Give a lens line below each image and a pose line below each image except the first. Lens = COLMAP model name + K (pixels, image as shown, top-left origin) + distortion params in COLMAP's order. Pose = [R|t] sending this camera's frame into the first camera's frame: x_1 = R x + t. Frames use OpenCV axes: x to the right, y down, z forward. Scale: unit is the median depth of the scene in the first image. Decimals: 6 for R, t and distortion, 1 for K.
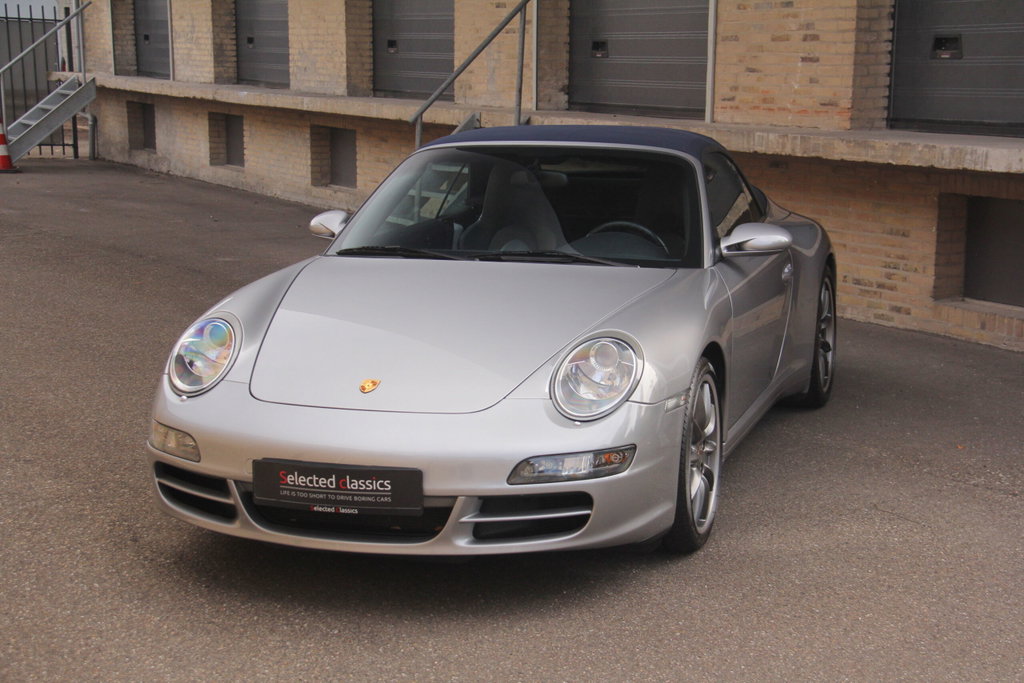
lens RADIAL K [[1708.7, 0, 513.8], [0, 1708.7, 336.3], [0, 0, 1]] dist [0.319489, 0.000000]
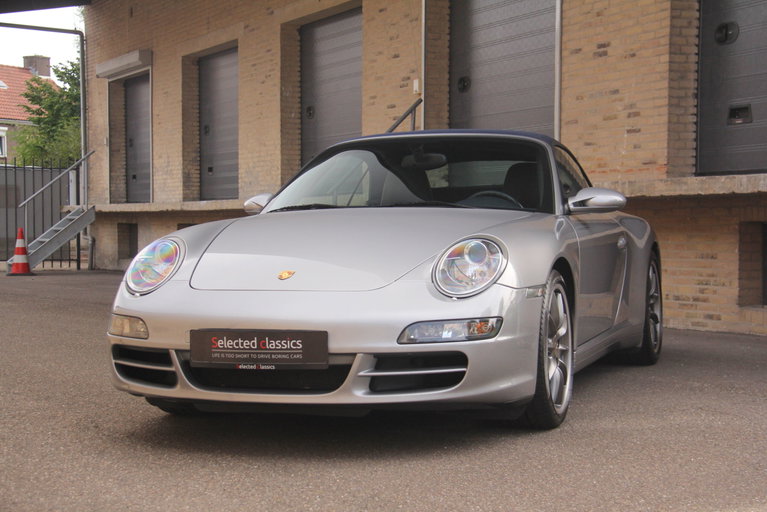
lens RADIAL K [[1293.8, 0, 384.9], [0, 1293.8, 259.8], [0, 0, 1]] dist [0.309125, 0.000000]
pose [[0.999813, -0.003800, -0.018963, 0.004604], [0.001063, 0.989819, -0.142331, 0.139497], [0.019311, 0.142284, 0.989637, 0.068580]]
